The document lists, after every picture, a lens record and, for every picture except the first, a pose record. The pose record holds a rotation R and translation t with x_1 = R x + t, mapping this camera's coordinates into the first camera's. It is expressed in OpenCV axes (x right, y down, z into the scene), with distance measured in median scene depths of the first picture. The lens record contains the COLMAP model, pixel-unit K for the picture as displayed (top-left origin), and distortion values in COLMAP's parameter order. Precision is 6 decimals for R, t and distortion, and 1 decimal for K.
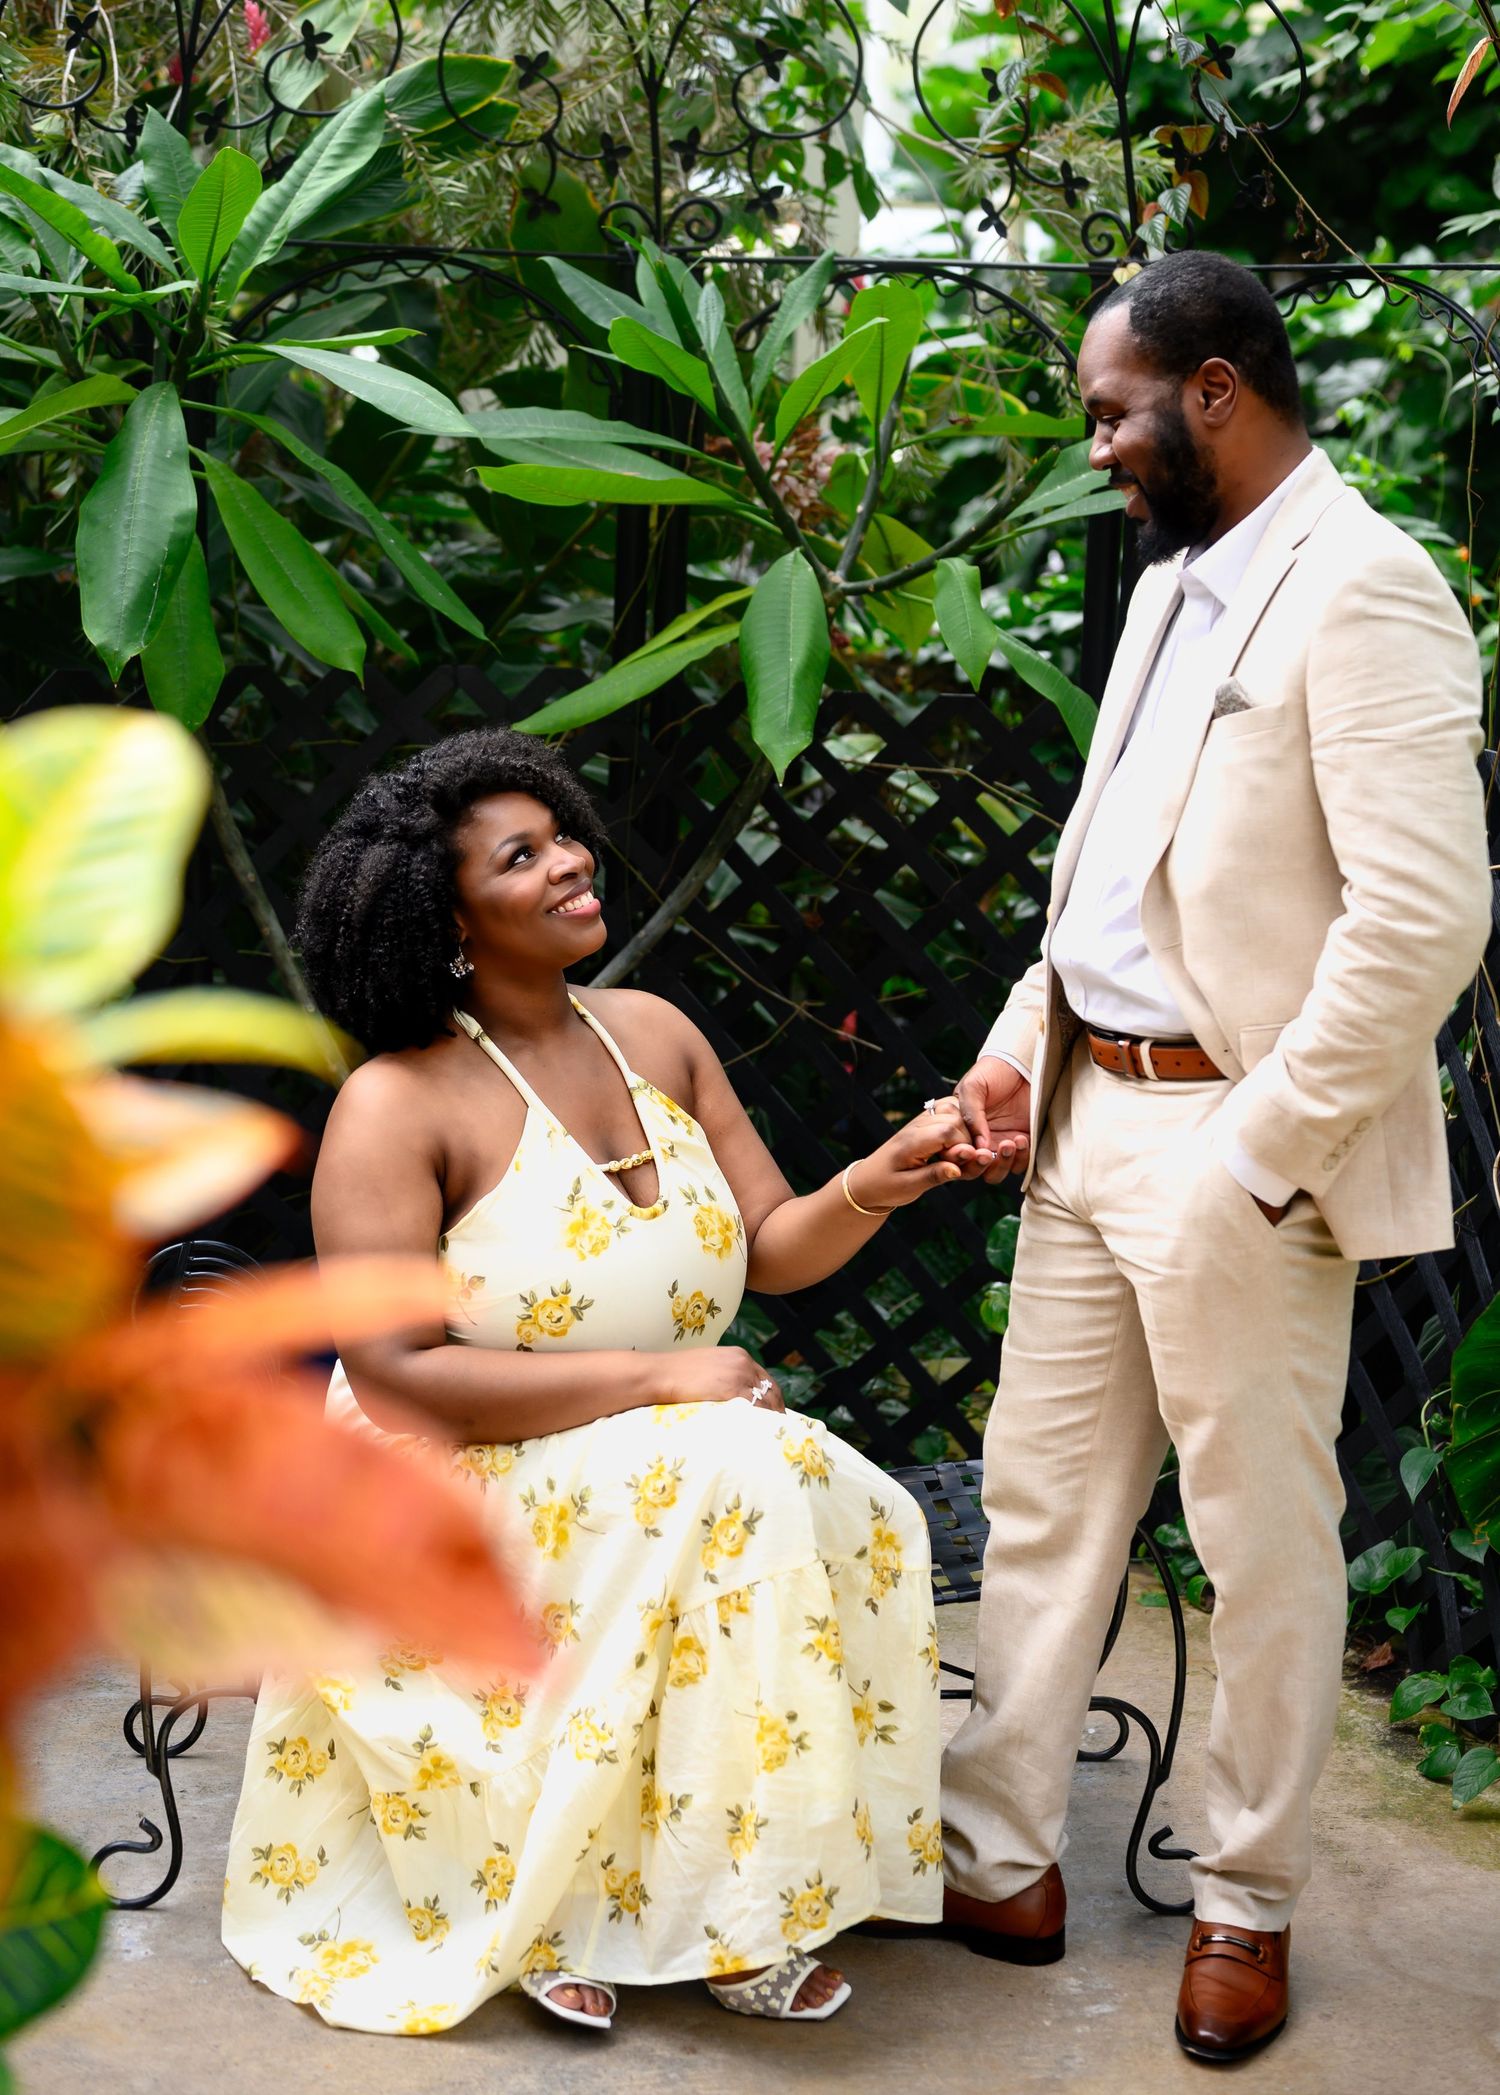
lens RADIAL K [[3261.2, 0, 714.9], [0, 3261.2, 976.6], [0, 0, 1]] dist [-0.018747, -0.141518]
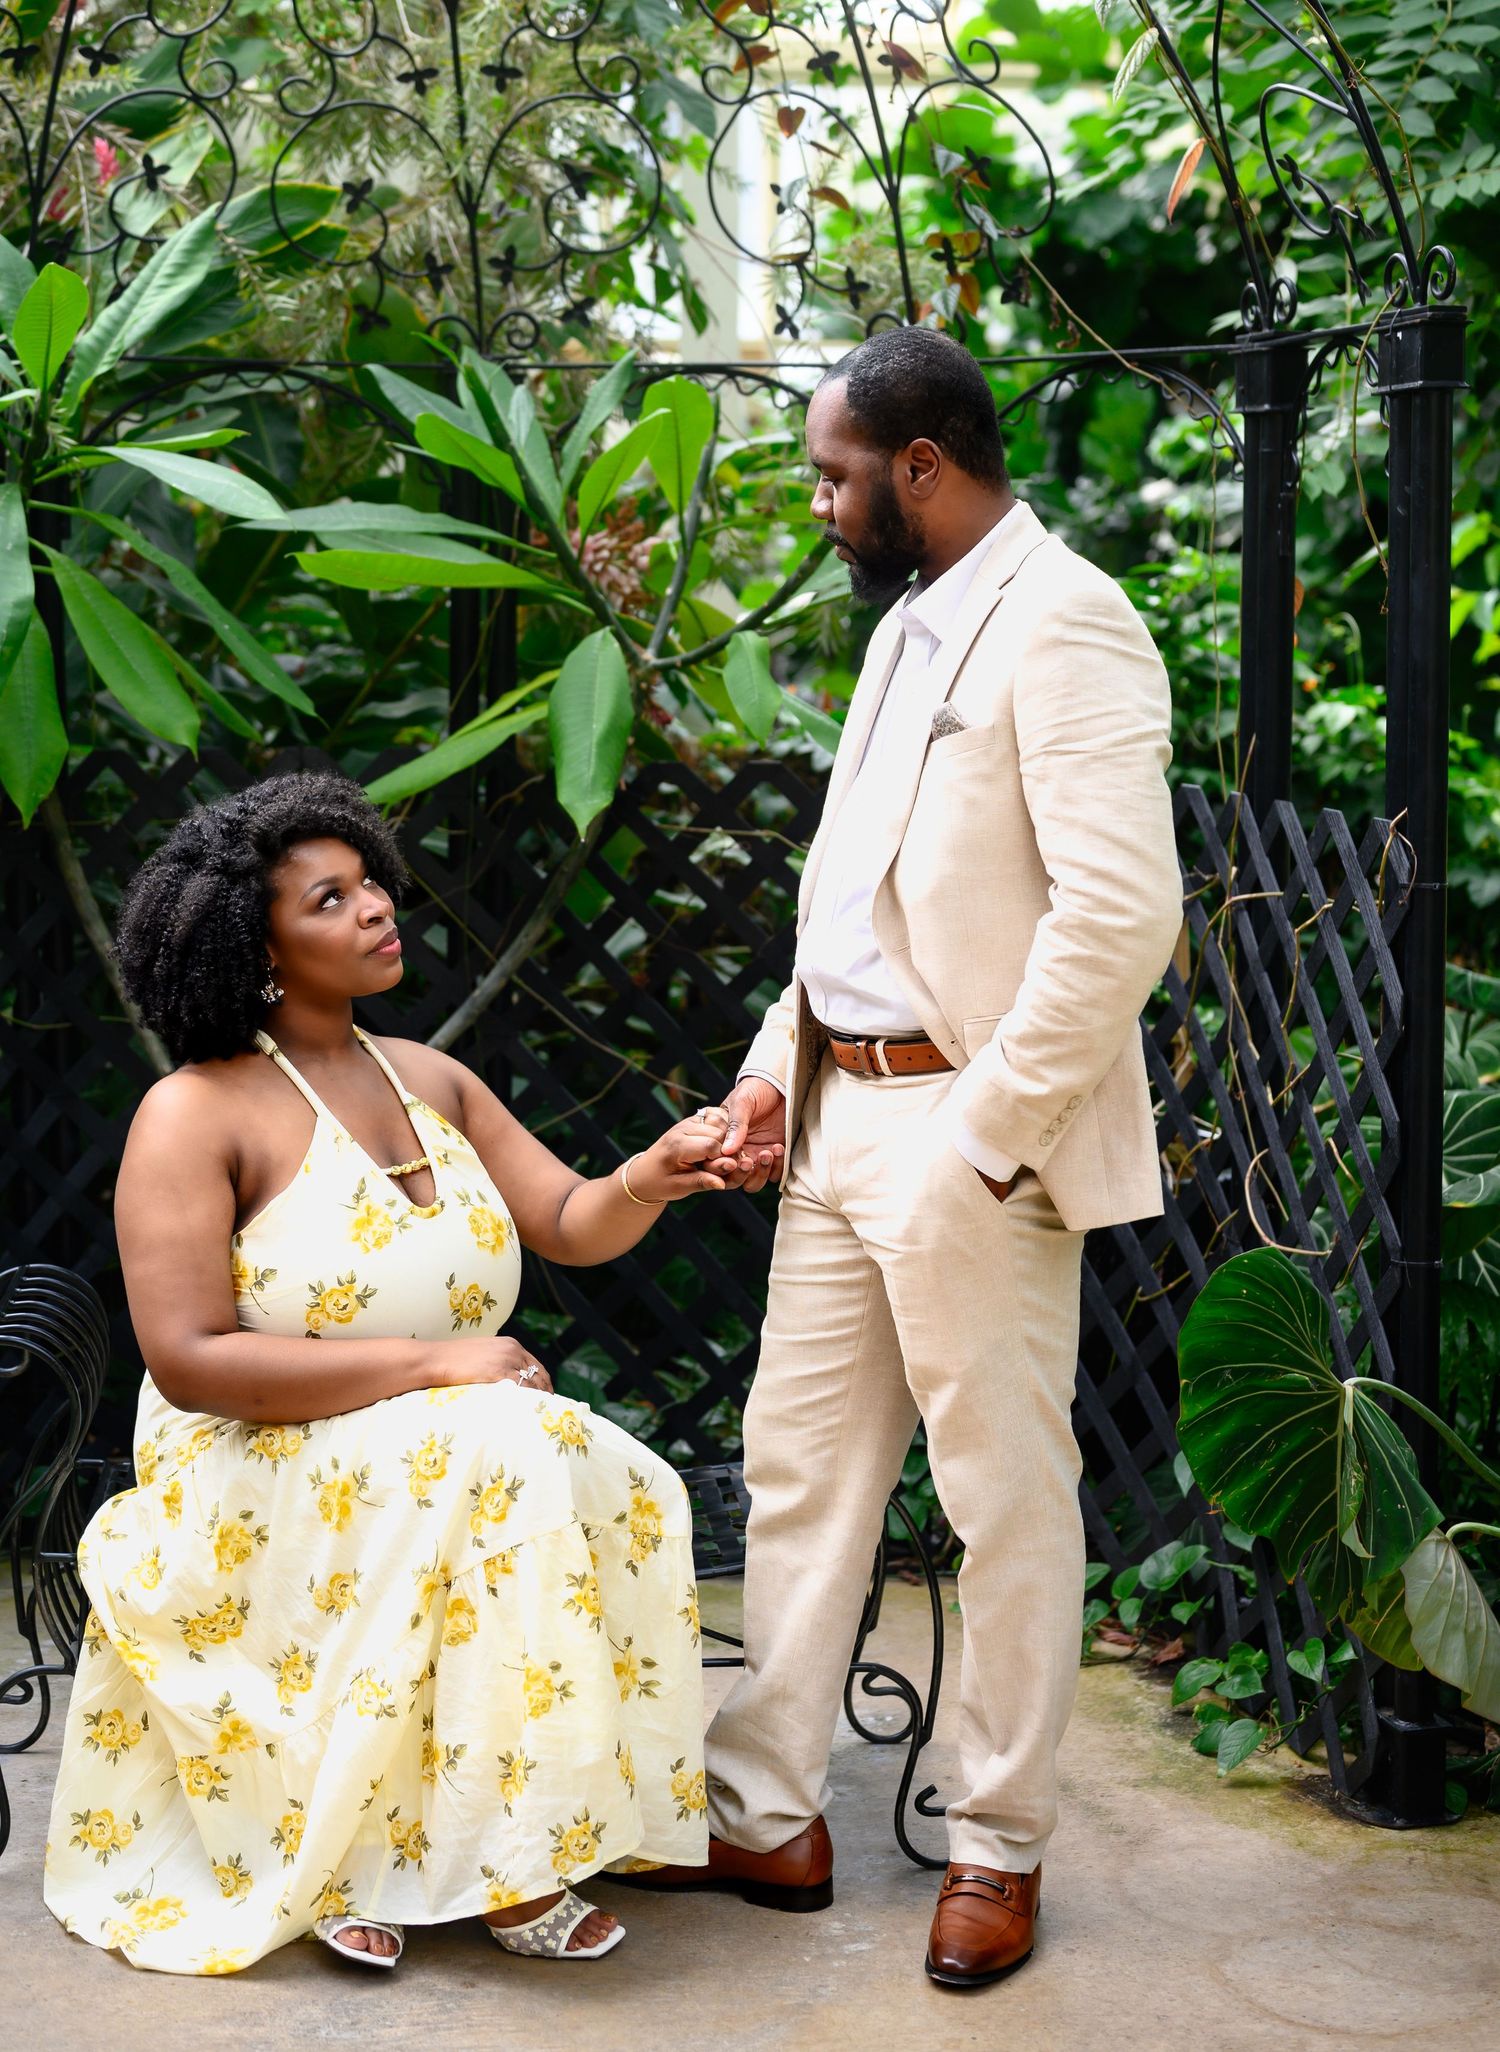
lens RADIAL K [[3253.5, 0, 710.6], [0, 3253.5, 935.7], [0, 0, 1]] dist [-0.006128, -0.216716]
pose [[0.999773, -0.021263, 0.001306, 0.057302], [0.021303, 0.998076, -0.058236, 0.034522], [-0.000066, 0.058251, 0.998302, -0.069176]]
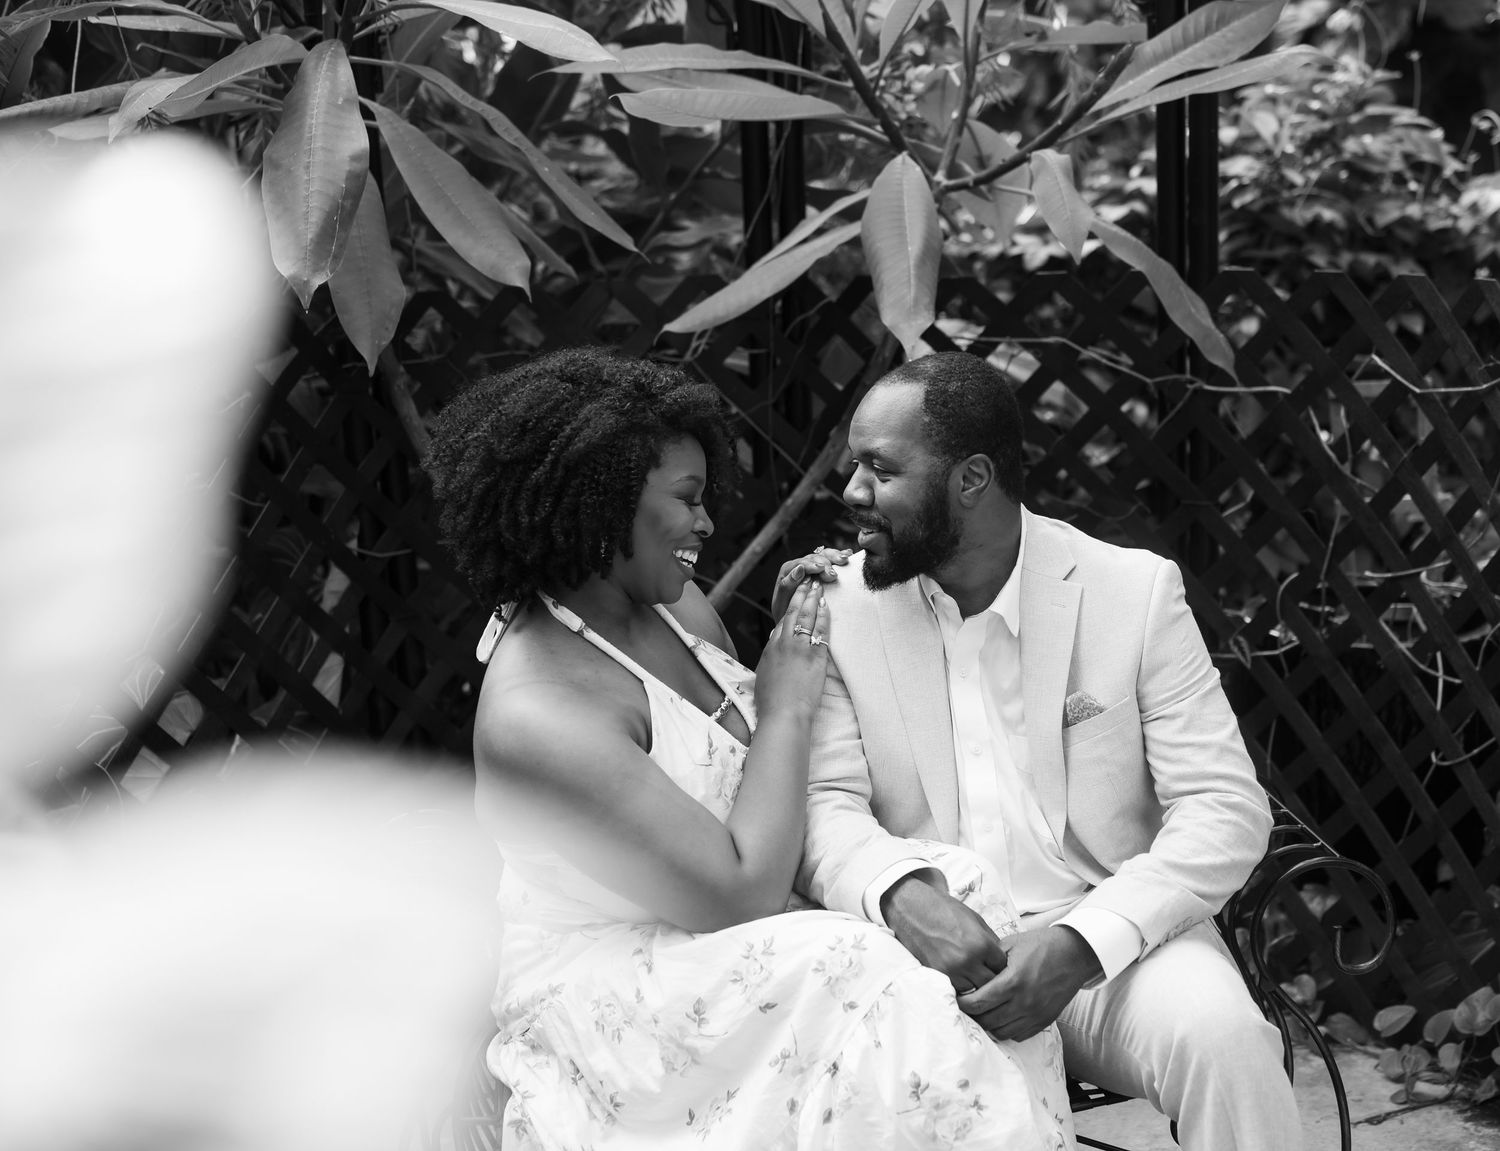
lens RADIAL K [[2473.4, 0, 846.5], [0, 2473.4, 565.3], [0, 0, 1]] dist [-0.005288, -0.220415]
pose [[0.997279, -0.072167, 0.015035, -0.018330], [0.071922, 0.997277, 0.016278, -0.003787], [-0.016169, -0.015153, 0.999754, 0.142649]]
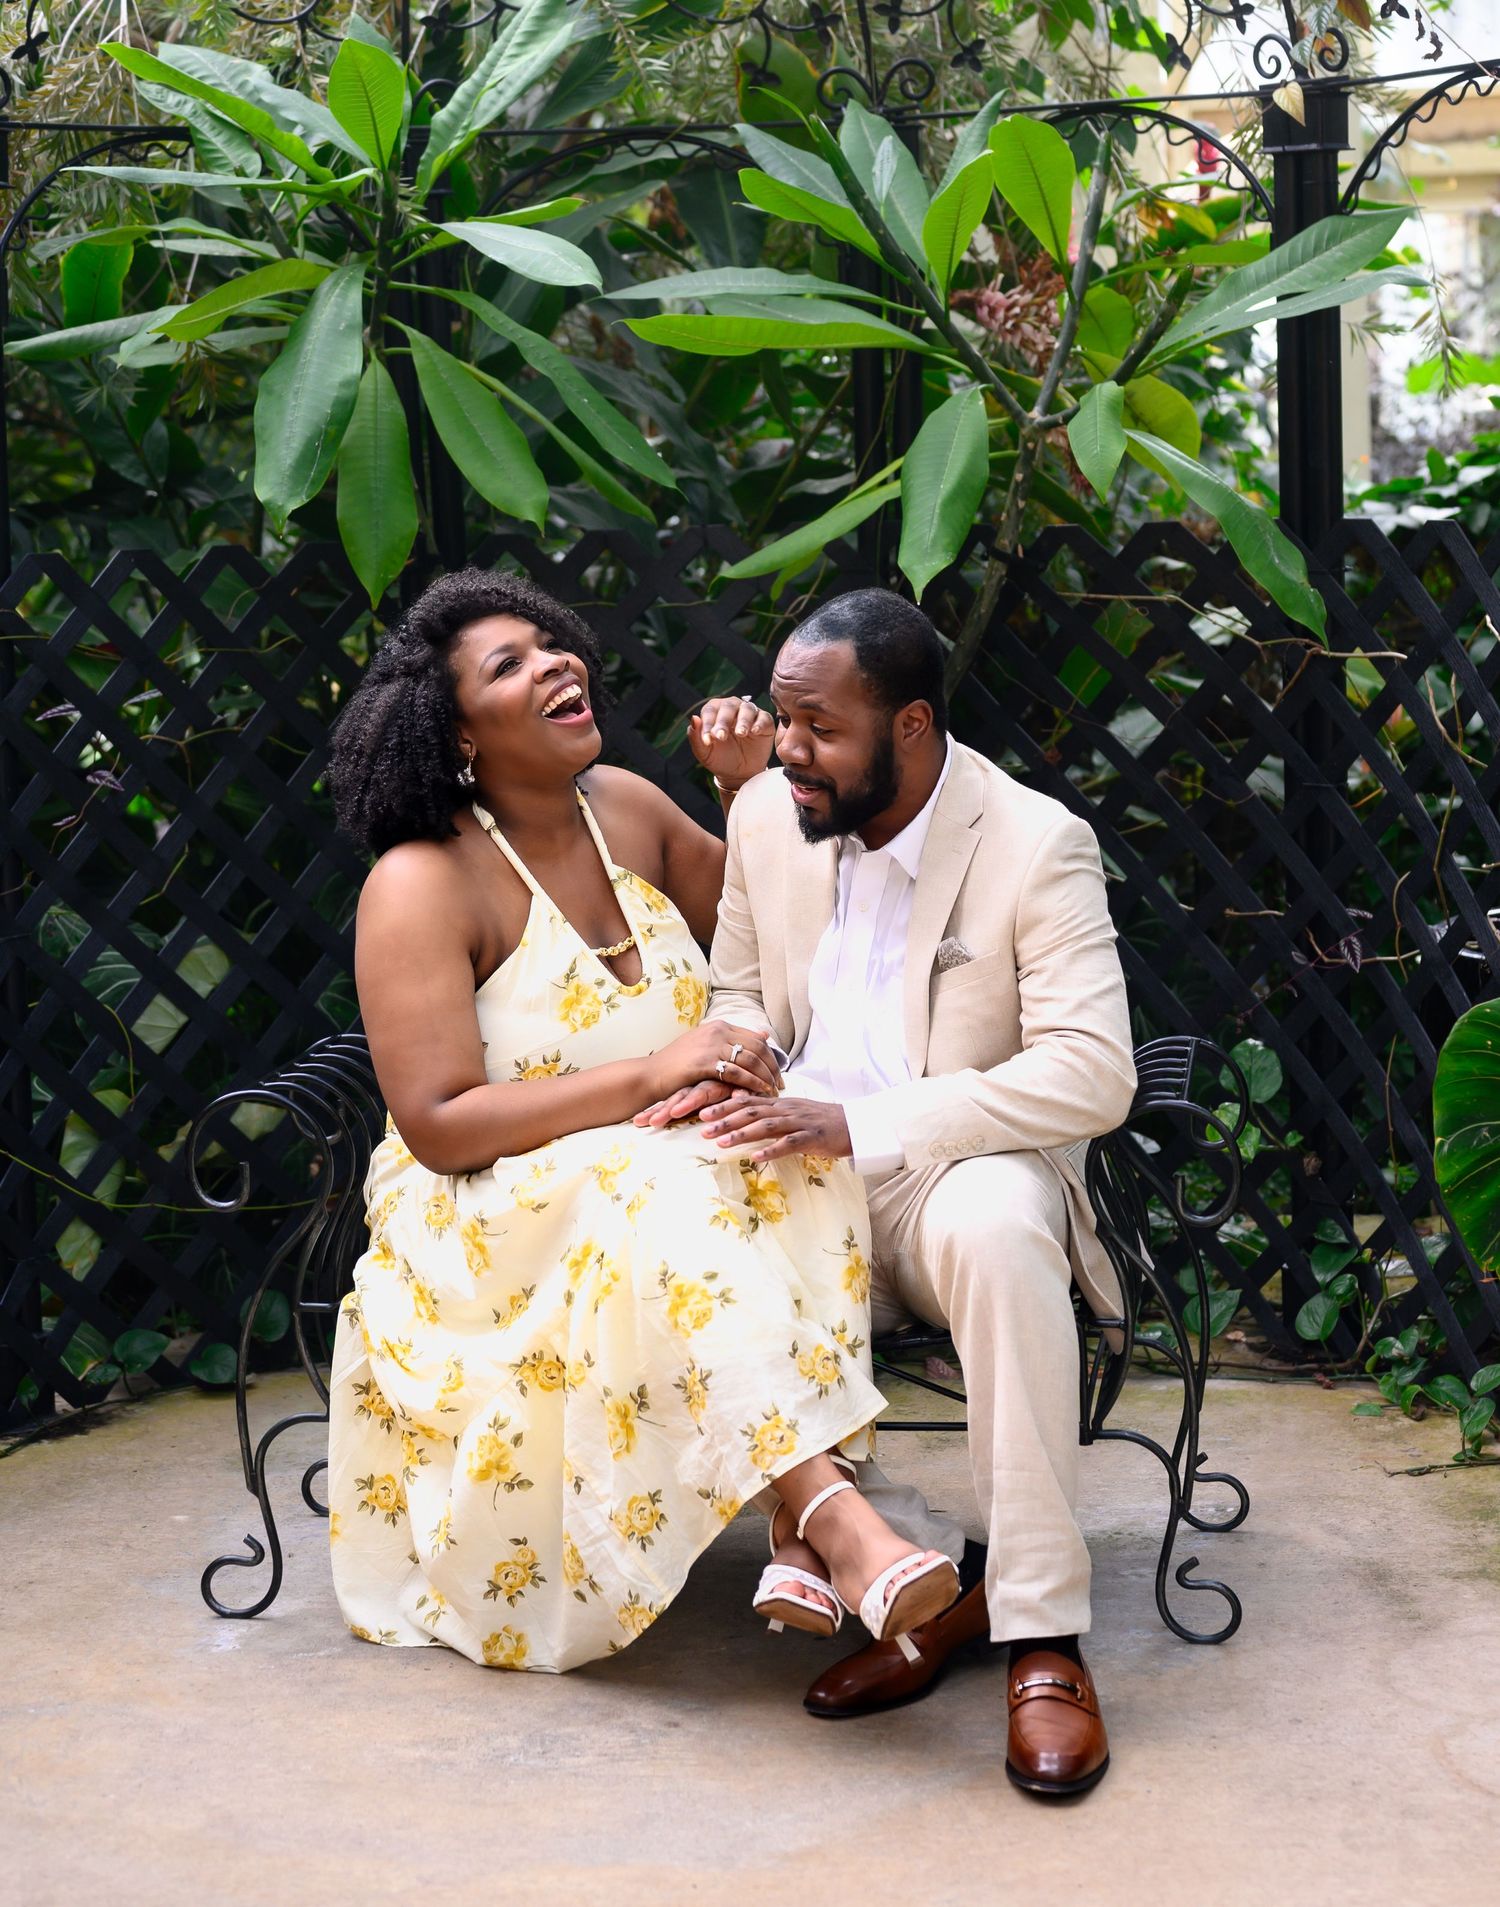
lens RADIAL K [[3655.6, 0, 848.5], [0, 3655.6, 919.6], [0, 0, 1]] dist [-0.017648, -0.080252]
pose [[0.974366, -0.033668, -0.222434, 0.241785], [0.027988, 0.999198, -0.028641, 0.071207], [0.223220, 0.021681, 0.974527, -0.135259]]
